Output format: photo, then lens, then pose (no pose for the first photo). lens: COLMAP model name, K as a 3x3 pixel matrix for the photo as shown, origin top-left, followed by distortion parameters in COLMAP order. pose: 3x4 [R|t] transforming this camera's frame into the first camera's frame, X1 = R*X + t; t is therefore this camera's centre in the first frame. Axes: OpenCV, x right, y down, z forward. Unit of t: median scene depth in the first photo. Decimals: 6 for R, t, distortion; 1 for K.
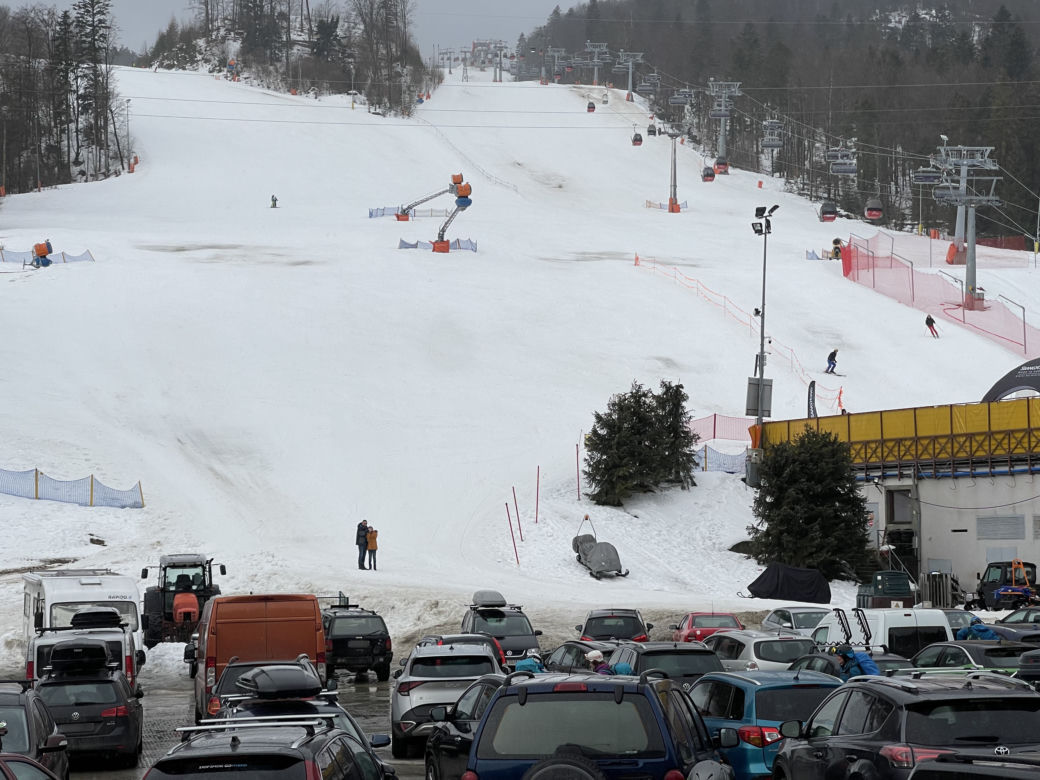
lens RADIAL K [[1986.3, 0, 520.0], [0, 1986.3, 390.0], [0, 0, 1]] dist [0.320744, -1.143718]
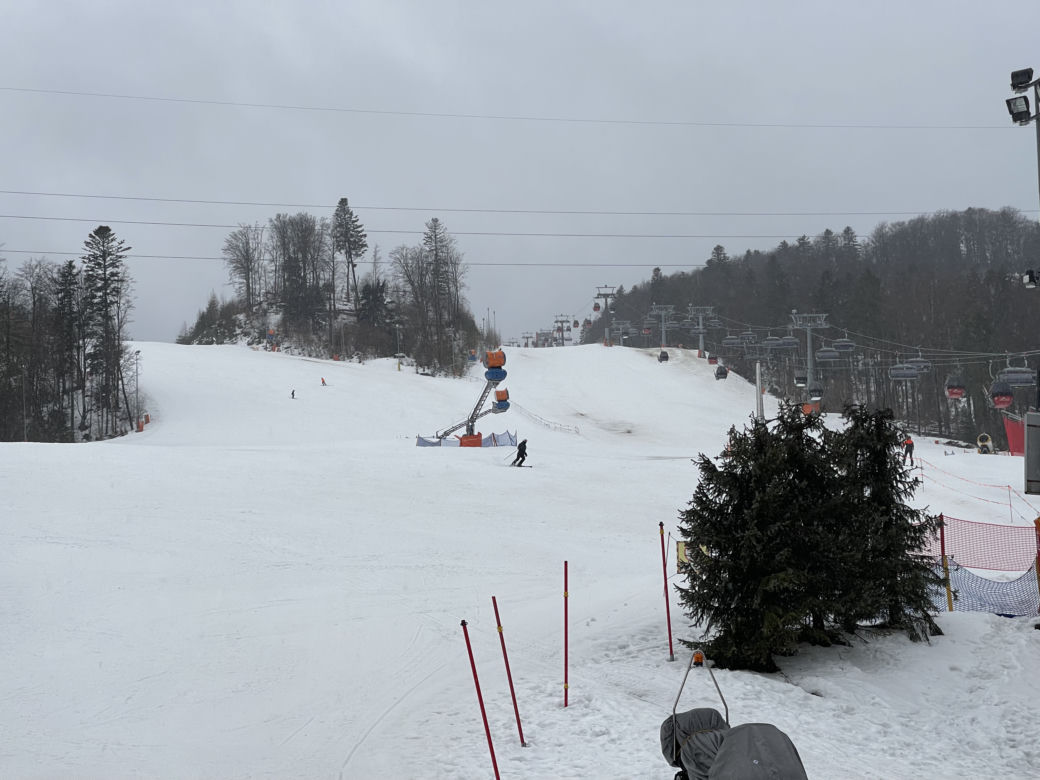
lens RADIAL K [[1972.0, 0, 520.0], [0, 1972.0, 390.0], [0, 0, 1]] dist [0.167207, 0.446594]
pose [[0.998601, -0.039533, -0.035118, 0.003614], [0.033528, 0.986932, -0.157612, 0.015512], [0.040890, 0.156214, 0.986877, 0.142599]]
